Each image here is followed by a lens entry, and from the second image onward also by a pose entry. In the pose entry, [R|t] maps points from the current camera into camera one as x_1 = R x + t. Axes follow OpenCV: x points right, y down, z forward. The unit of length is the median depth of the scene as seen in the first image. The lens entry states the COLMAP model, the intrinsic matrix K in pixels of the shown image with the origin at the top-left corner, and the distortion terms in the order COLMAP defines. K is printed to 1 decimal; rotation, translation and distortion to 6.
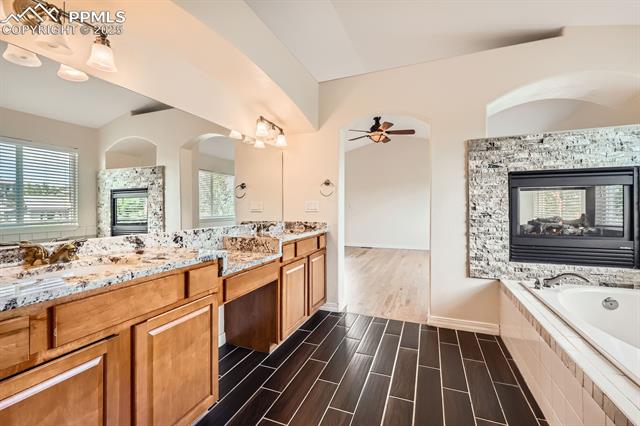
lens RADIAL K [[265.9, 0, 325.4], [0, 265.9, 211.4], [0, 0, 1]] dist [0.000010, -0.000367]
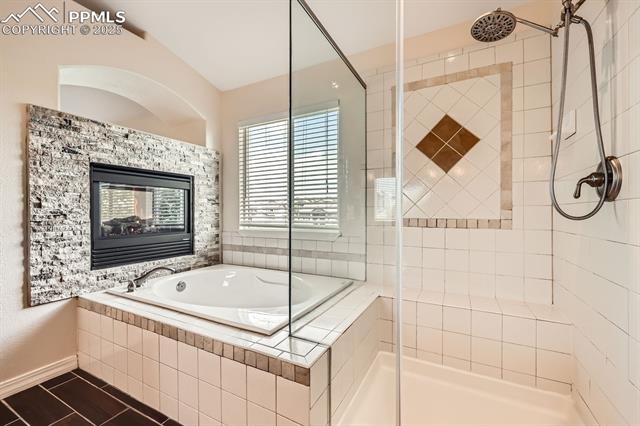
lens RADIAL K [[265.9, 0, 322.3], [0, 265.9, 212.2], [0, 0, 1]] dist [0.000010, -0.000367]
pose [[0.107507, 0.003932, 0.994197, -0.053464], [0.018104, 0.999819, -0.005912, 0.024739], [-0.994040, 0.018635, 0.107416, 0.192603]]
